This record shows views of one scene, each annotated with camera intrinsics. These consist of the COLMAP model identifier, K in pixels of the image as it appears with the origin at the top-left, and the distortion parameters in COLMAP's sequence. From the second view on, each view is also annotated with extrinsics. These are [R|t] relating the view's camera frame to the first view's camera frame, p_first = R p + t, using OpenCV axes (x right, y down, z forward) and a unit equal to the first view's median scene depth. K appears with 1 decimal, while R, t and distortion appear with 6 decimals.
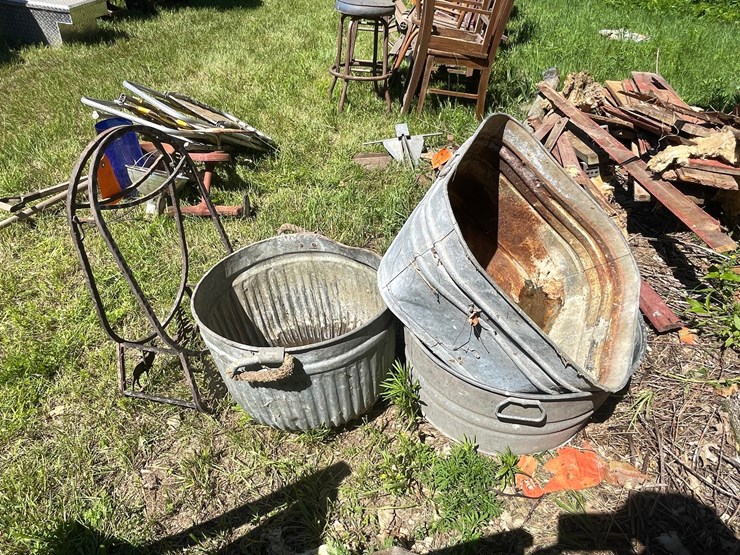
lens RADIAL K [[507.3, 0, 362.8], [0, 507.3, 275.2], [0, 0, 1]] dist [-0.004081, -0.000267]
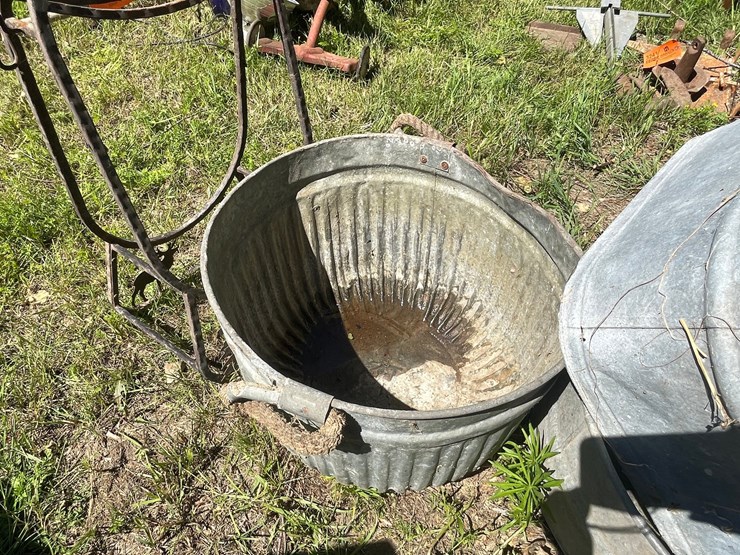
lens RADIAL K [[507.3, 0, 360.2], [0, 507.3, 275.4], [0, 0, 1]] dist [-0.004081, -0.000267]
pose [[0.944570, 0.294245, -0.145630, -0.065151], [-0.249119, 0.931275, 0.265831, -0.070261], [0.213841, -0.214817, 0.952956, 0.396091]]
